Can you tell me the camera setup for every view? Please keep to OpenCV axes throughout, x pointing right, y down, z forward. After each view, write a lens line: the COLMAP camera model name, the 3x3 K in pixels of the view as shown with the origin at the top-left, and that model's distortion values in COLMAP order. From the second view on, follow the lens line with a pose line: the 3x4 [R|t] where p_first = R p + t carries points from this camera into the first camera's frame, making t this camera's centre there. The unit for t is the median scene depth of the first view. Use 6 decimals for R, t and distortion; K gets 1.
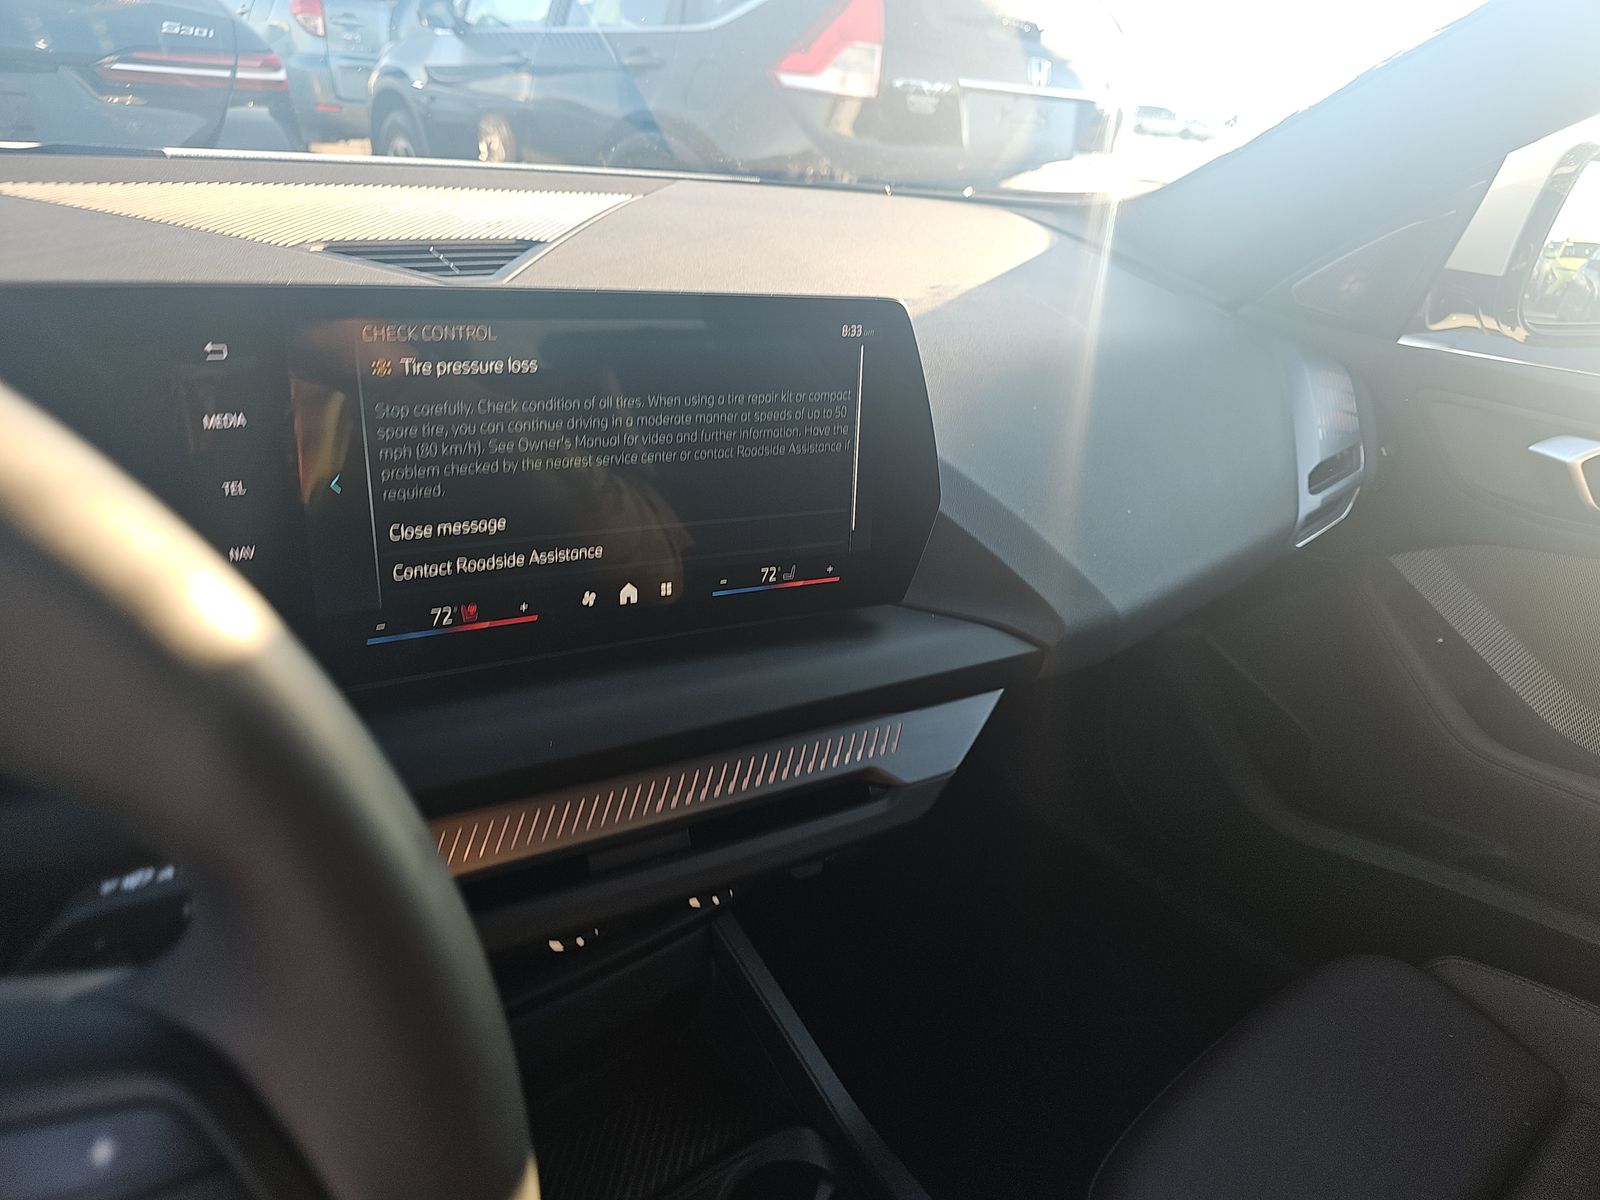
lens RADIAL K [[1074.3, 0, 800.0], [0, 1074.3, 600.0], [0, 0, 1]] dist [0.003390, 0.000907]
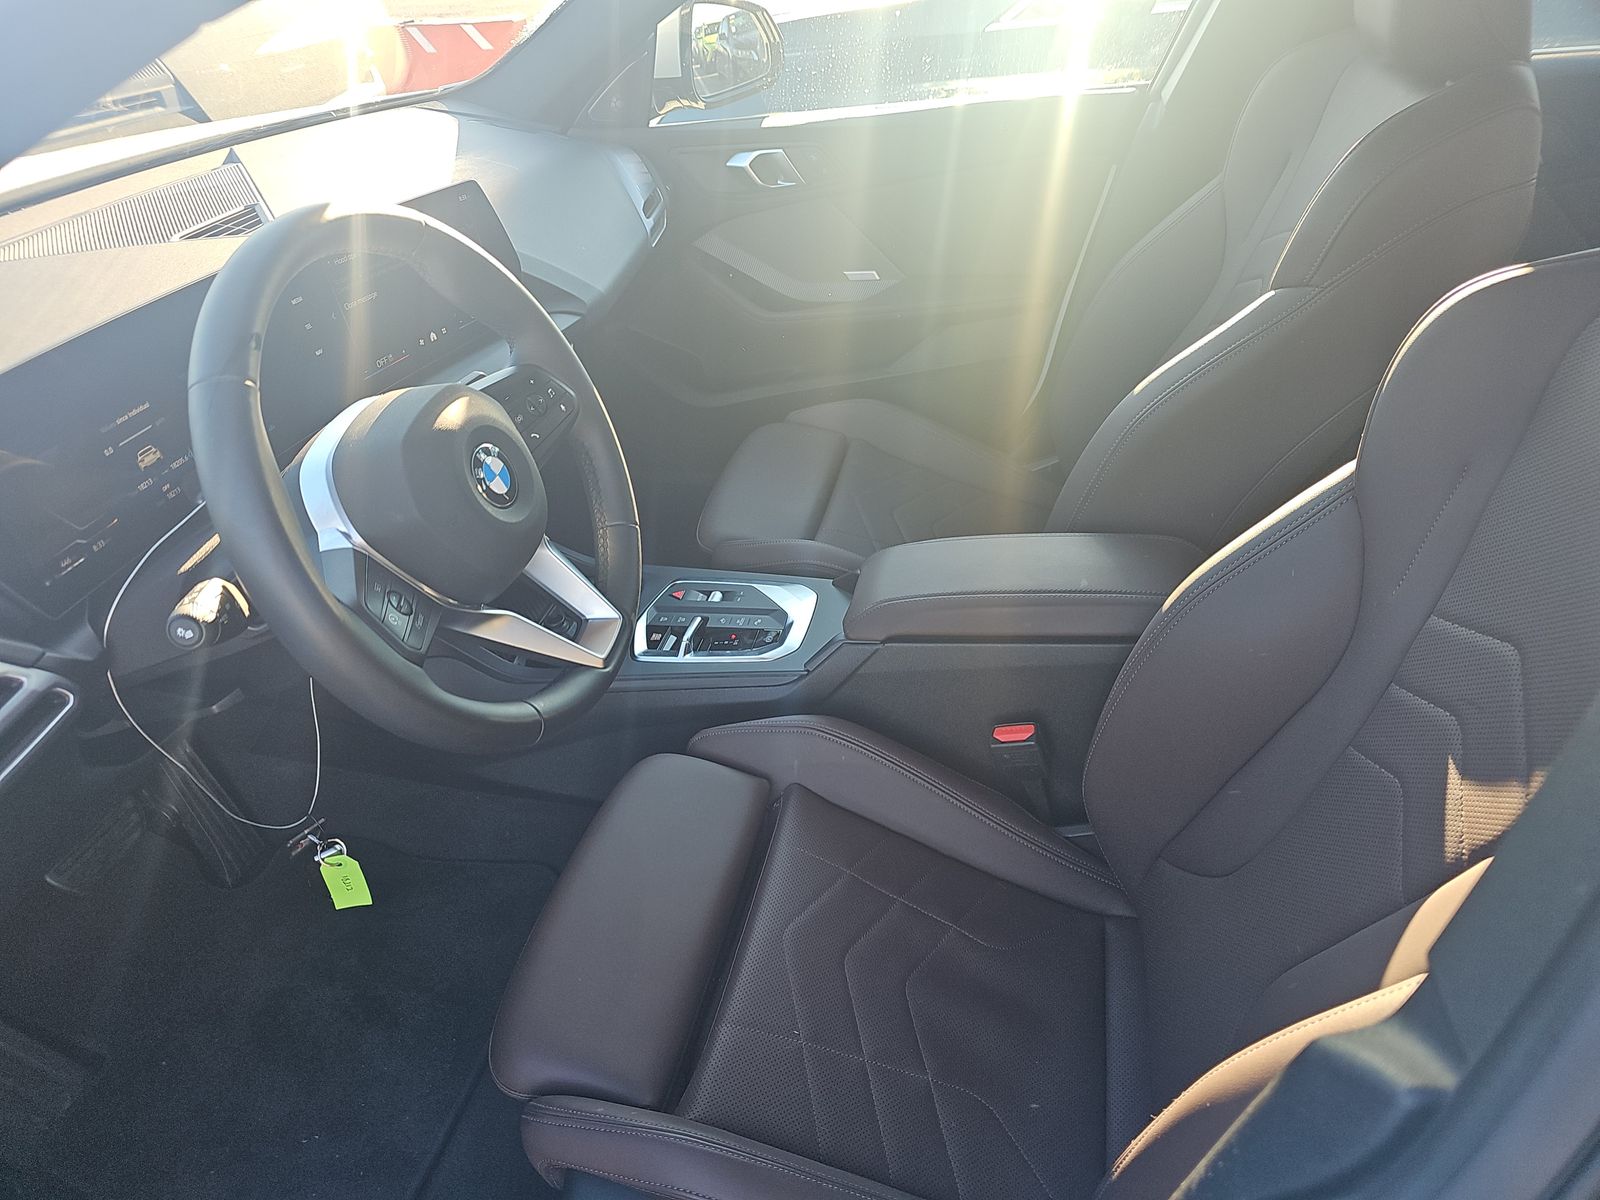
lens RADIAL K [[1074.3, 0, 800.0], [0, 1074.3, 600.0], [0, 0, 1]] dist [0.003390, 0.000907]
pose [[0.767505, -0.462142, 0.444254, -0.432605], [0.387311, 0.886528, 0.253097, 0.111456], [-0.510810, -0.022189, 0.859407, -0.721133]]
